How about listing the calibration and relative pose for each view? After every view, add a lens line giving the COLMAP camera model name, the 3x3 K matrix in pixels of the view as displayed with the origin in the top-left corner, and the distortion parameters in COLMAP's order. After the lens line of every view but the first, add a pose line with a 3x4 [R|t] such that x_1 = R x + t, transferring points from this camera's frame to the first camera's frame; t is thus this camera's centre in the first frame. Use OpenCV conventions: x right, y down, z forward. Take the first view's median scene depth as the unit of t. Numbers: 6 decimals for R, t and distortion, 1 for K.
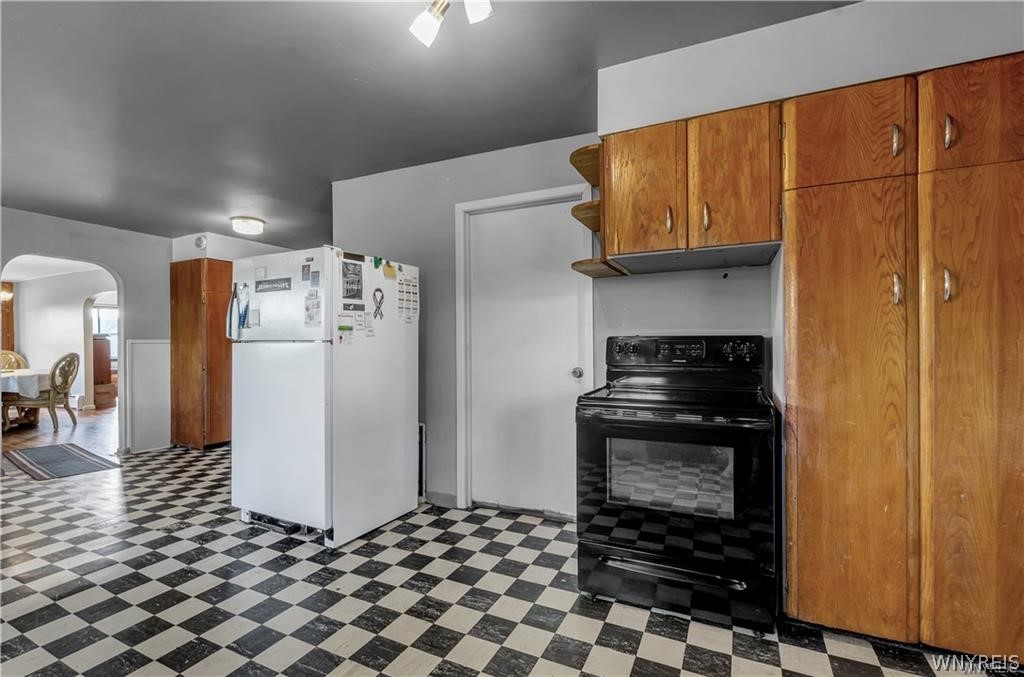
lens RADIAL K [[456.3, 0, 511.8], [0, 456.3, 347.8], [0, 0, 1]] dist [0.002629, -0.000317]
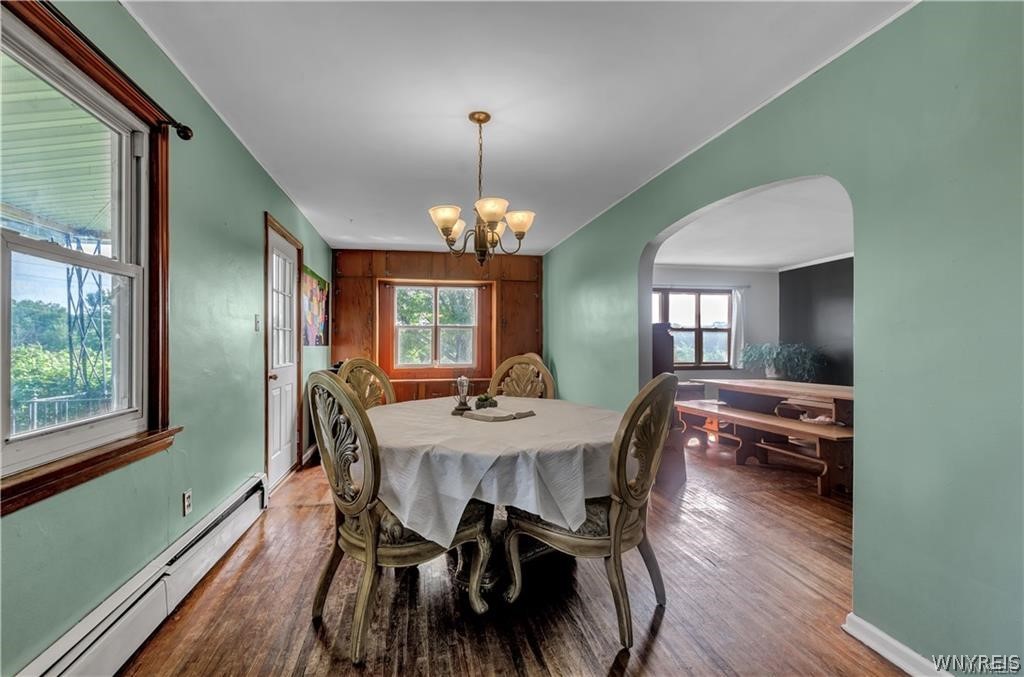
lens RADIAL K [[456.3, 0, 511.8], [0, 456.3, 347.8], [0, 0, 1]] dist [0.002629, -0.000317]
pose [[0.621044, 0.009050, -0.783723, -0.810604], [-0.007768, 0.999955, 0.005391, -0.007019], [0.783737, 0.002739, 0.621087, 0.757876]]
